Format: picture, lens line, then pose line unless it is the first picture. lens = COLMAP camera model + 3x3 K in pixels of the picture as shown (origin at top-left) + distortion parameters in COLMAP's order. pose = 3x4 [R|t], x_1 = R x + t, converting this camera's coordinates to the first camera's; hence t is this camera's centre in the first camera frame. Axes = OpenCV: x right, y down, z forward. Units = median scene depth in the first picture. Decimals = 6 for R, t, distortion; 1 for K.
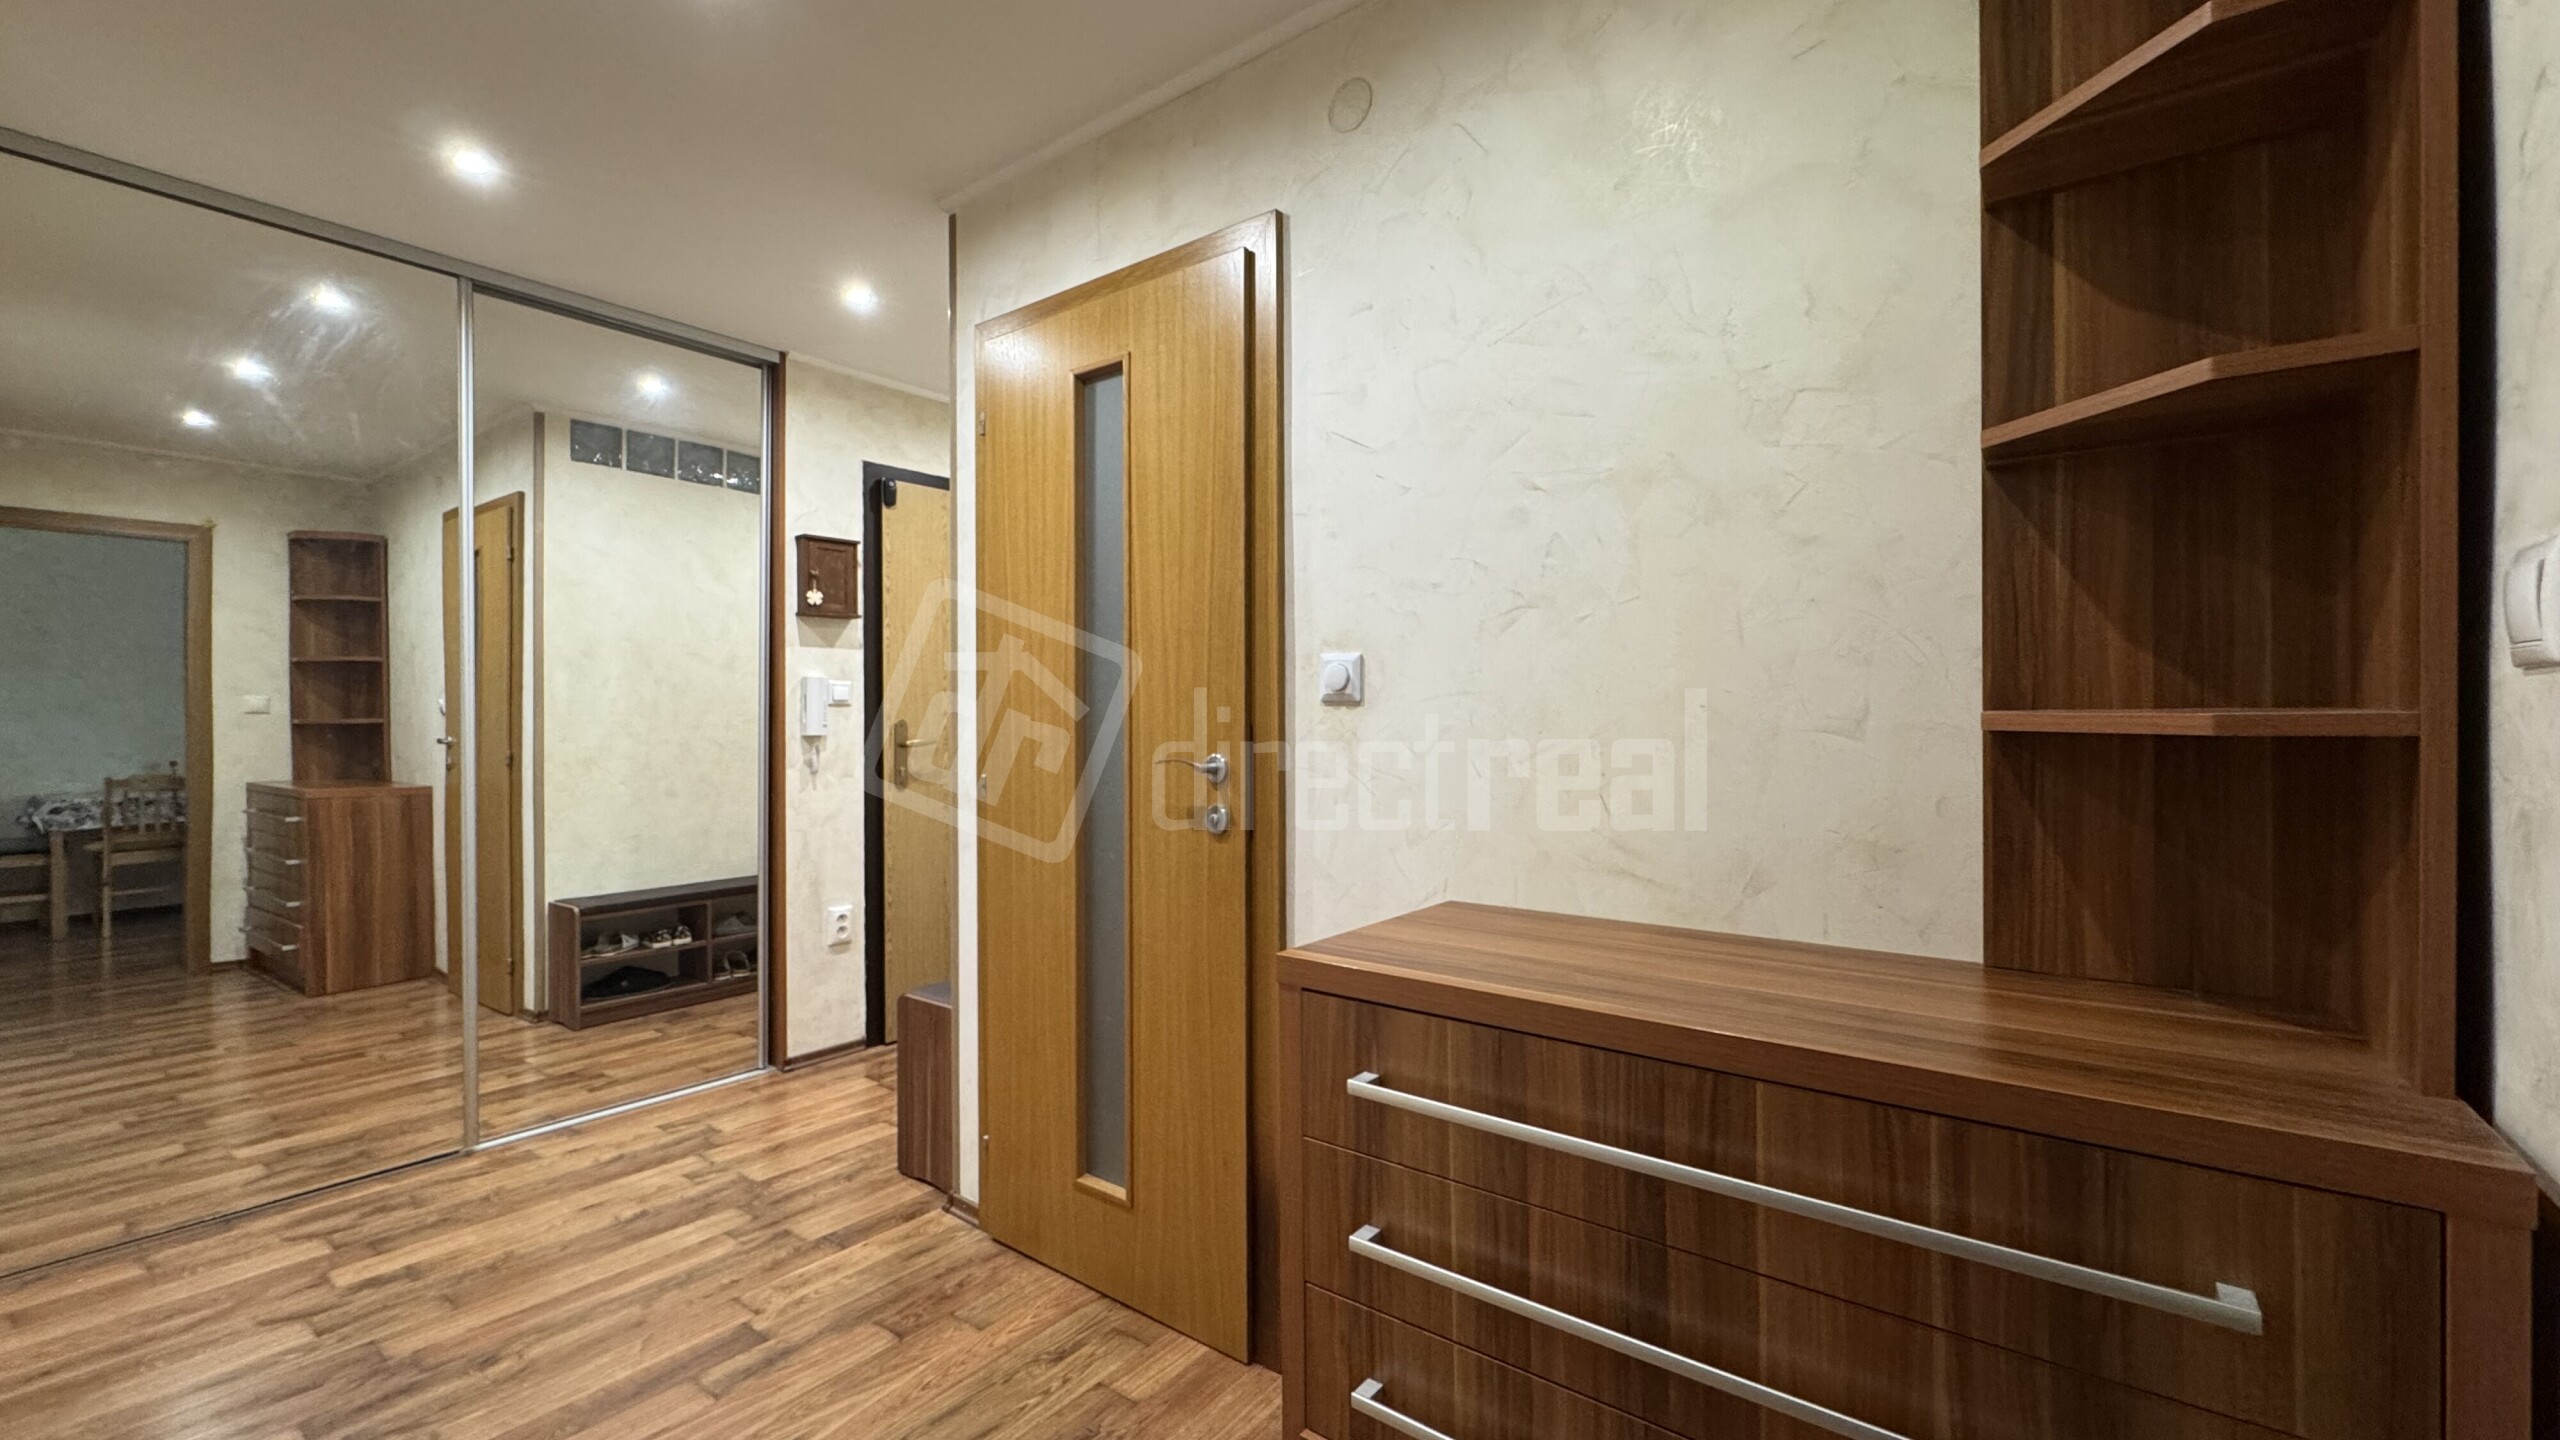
lens RADIAL K [[1025.7, 0, 1279.7], [0, 1025.7, 727.8], [0, 0, 1]] dist [-0.000679, -0.001282]
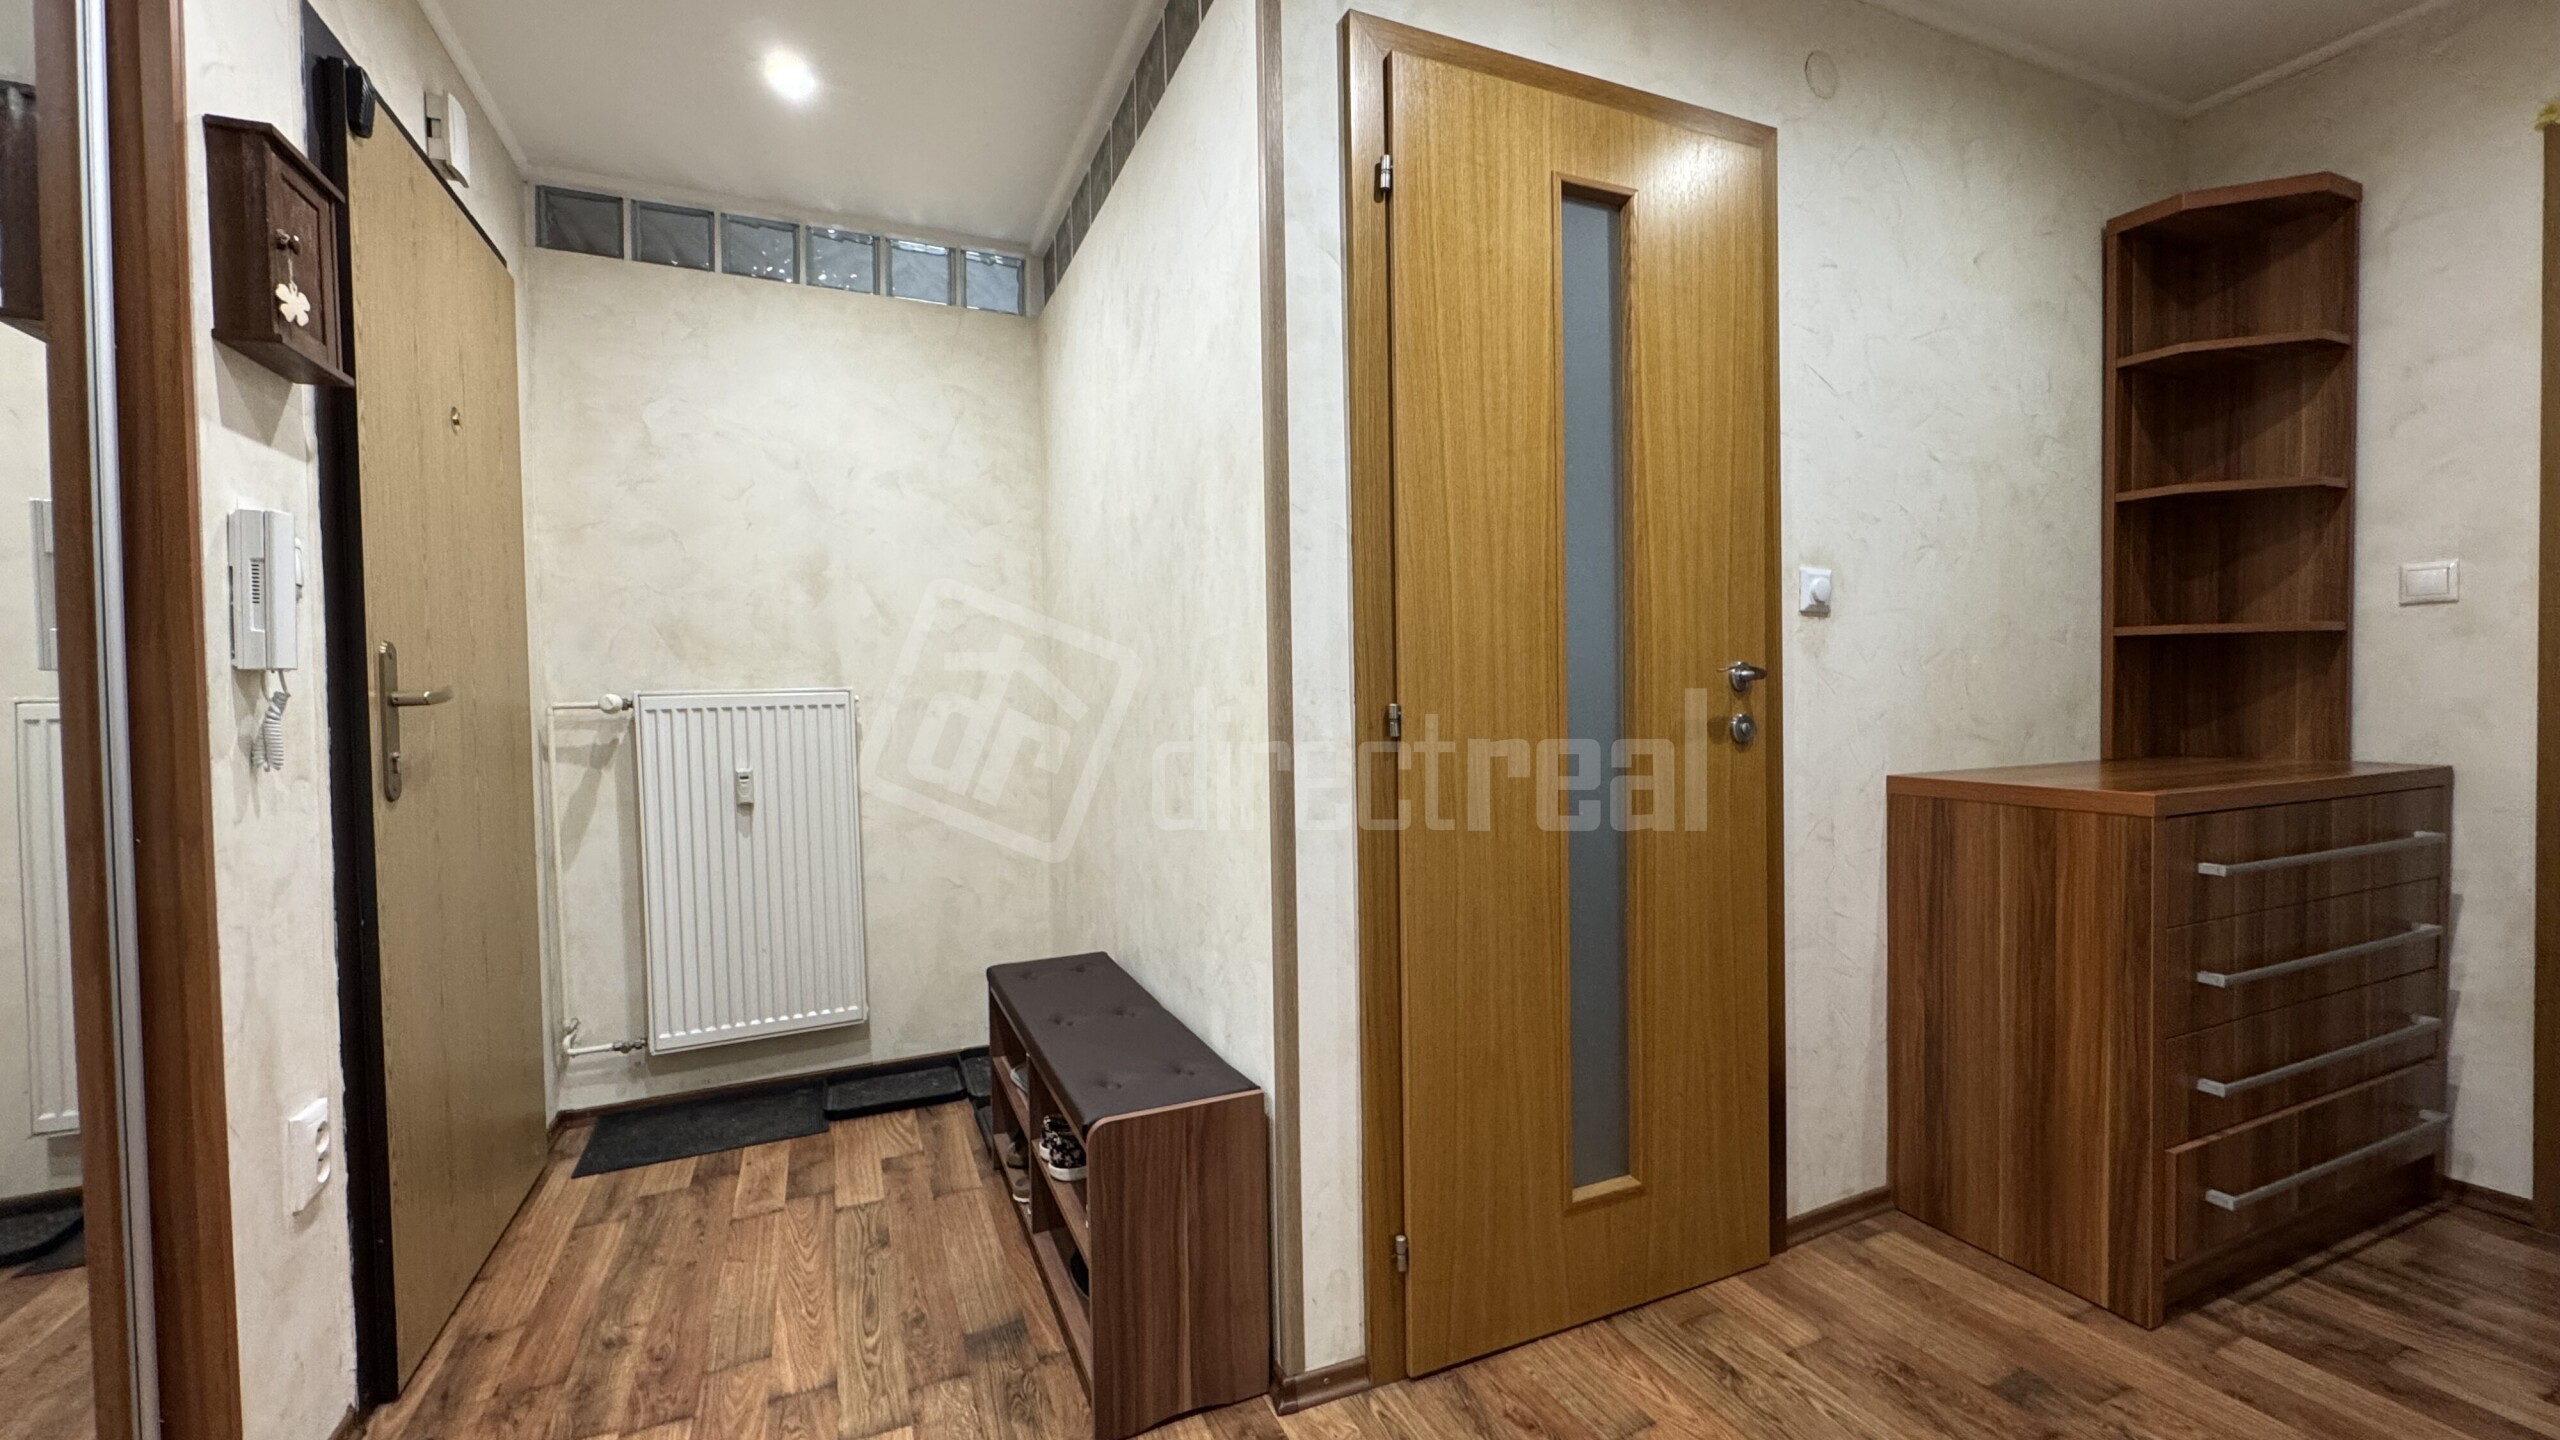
lens RADIAL K [[1025.7, 0, 1280.2], [0, 1025.7, 714.0], [0, 0, 1]] dist [-0.000679, -0.001282]
pose [[0.482666, -0.030532, 0.875272, -1.182362], [0.022489, 0.999495, 0.022464, 0.045544], [-0.875516, 0.008841, 0.483108, 0.964288]]
